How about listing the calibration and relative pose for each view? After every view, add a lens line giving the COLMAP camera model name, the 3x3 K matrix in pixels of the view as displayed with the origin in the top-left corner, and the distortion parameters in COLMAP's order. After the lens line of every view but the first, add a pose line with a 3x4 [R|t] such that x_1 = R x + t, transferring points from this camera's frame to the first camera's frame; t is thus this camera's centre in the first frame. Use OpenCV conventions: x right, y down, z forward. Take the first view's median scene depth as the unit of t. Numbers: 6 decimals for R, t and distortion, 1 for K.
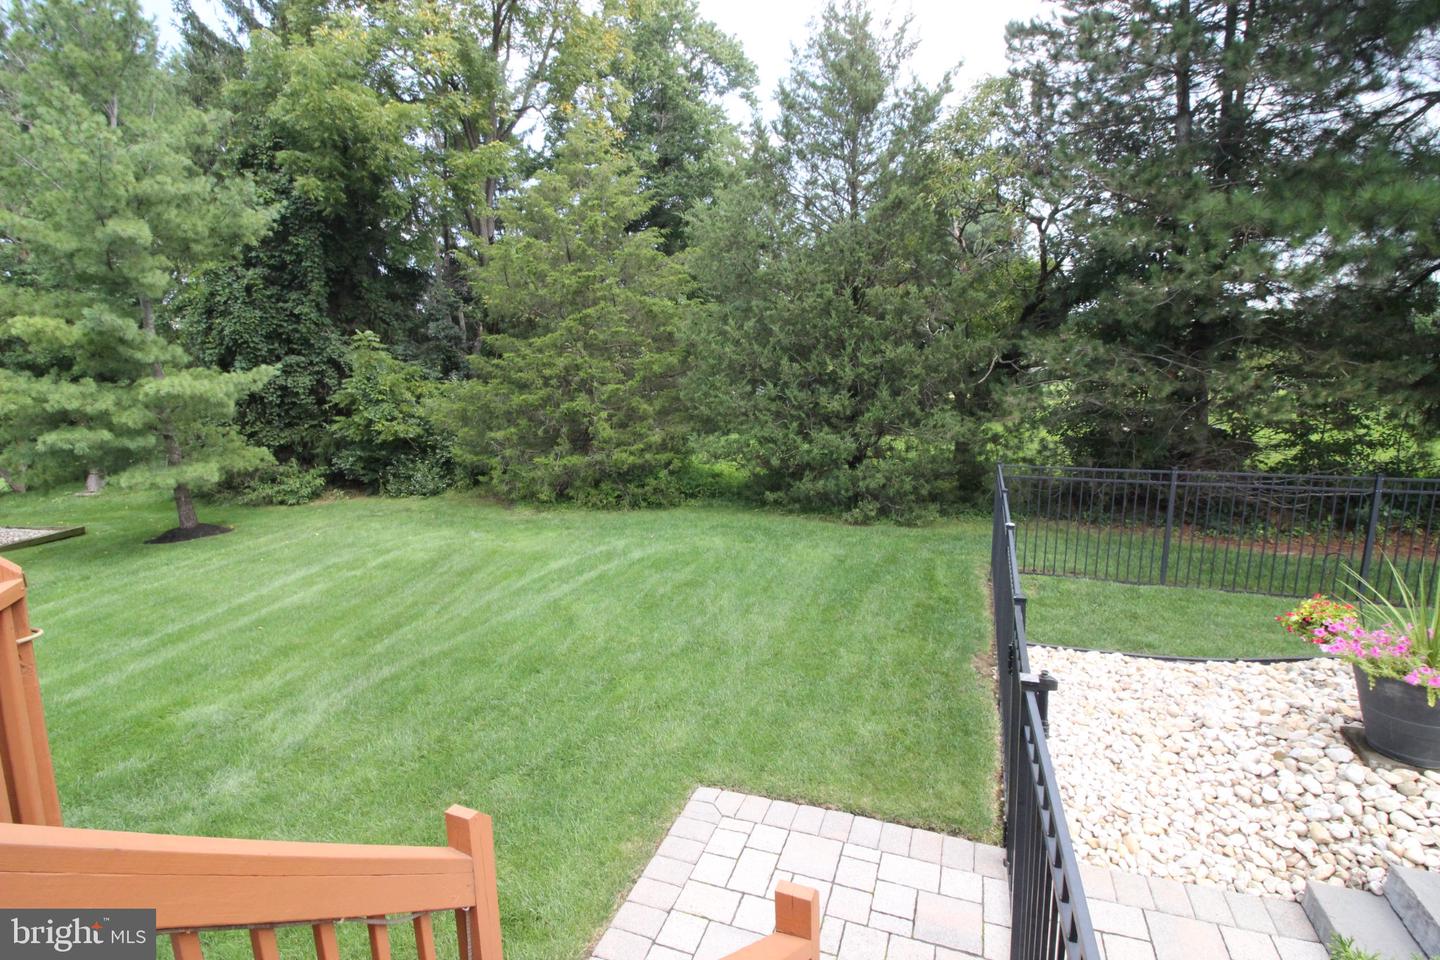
lens RADIAL K [[673.7, 0, 724.4], [0, 673.7, 470.2], [0, 0, 1]] dist [-0.006908, -0.006463]
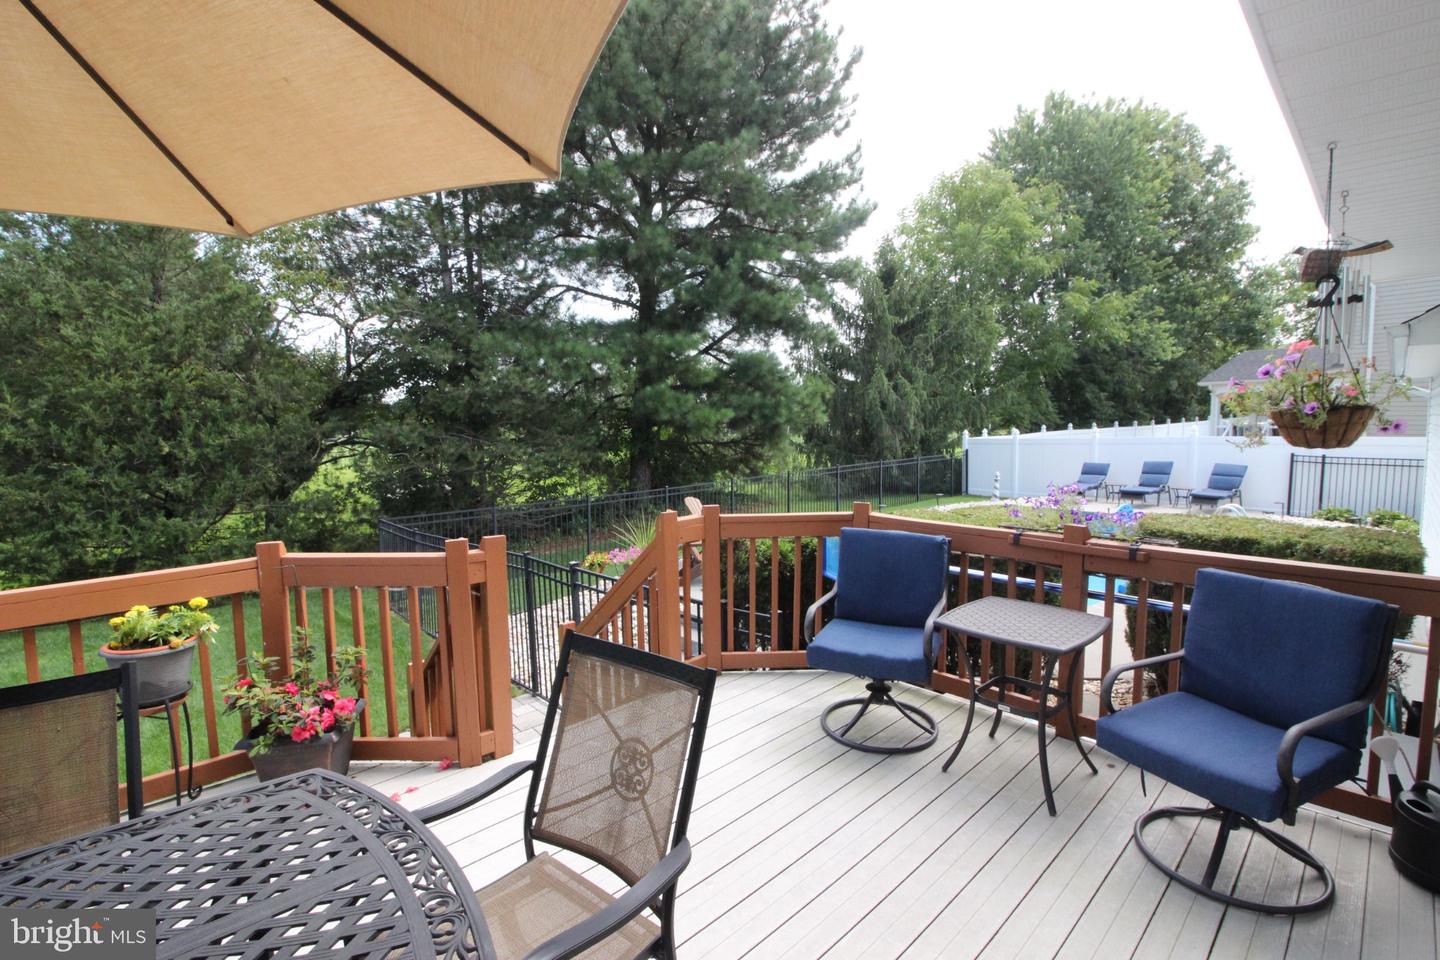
lens RADIAL K [[673.7, 0, 724.0], [0, 673.7, 469.9], [0, 0, 1]] dist [-0.006908, -0.006463]
pose [[0.464919, -0.053310, 0.883747, -0.245523], [0.156354, 0.987440, -0.022689, 0.017794], [-0.871438, 0.148726, 0.467415, -0.106155]]
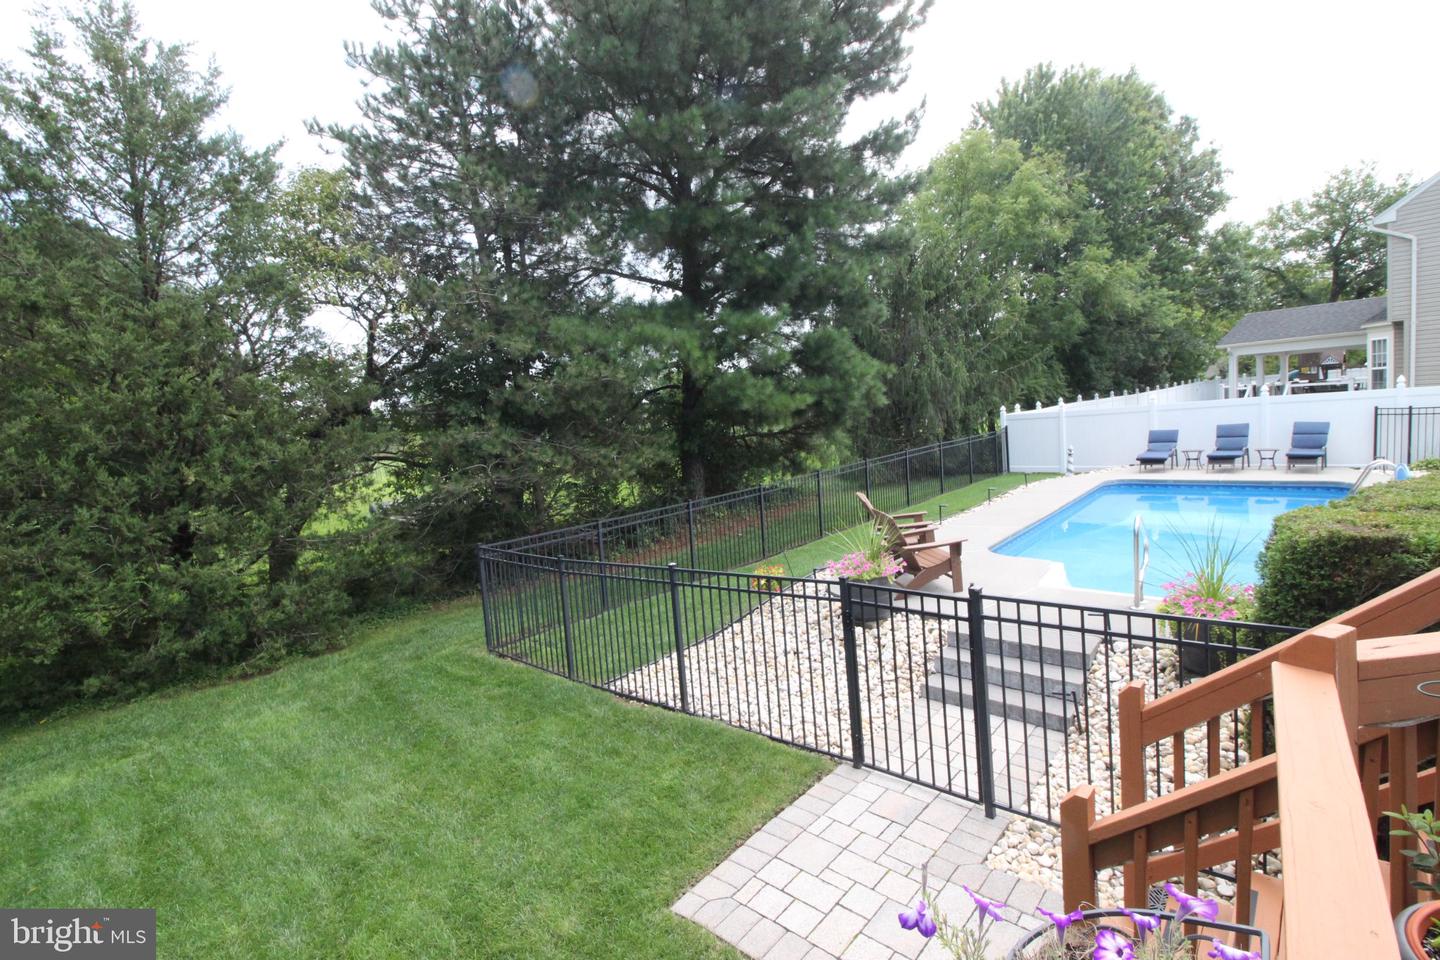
lens RADIAL K [[673.7, 0, 724.4], [0, 673.7, 469.0], [0, 0, 1]] dist [-0.006908, -0.006463]
pose [[0.368101, -0.084422, 0.925945, -0.237988], [0.223364, 0.974735, 0.000074, -0.024036], [-0.902558, 0.206795, 0.377658, 0.146277]]
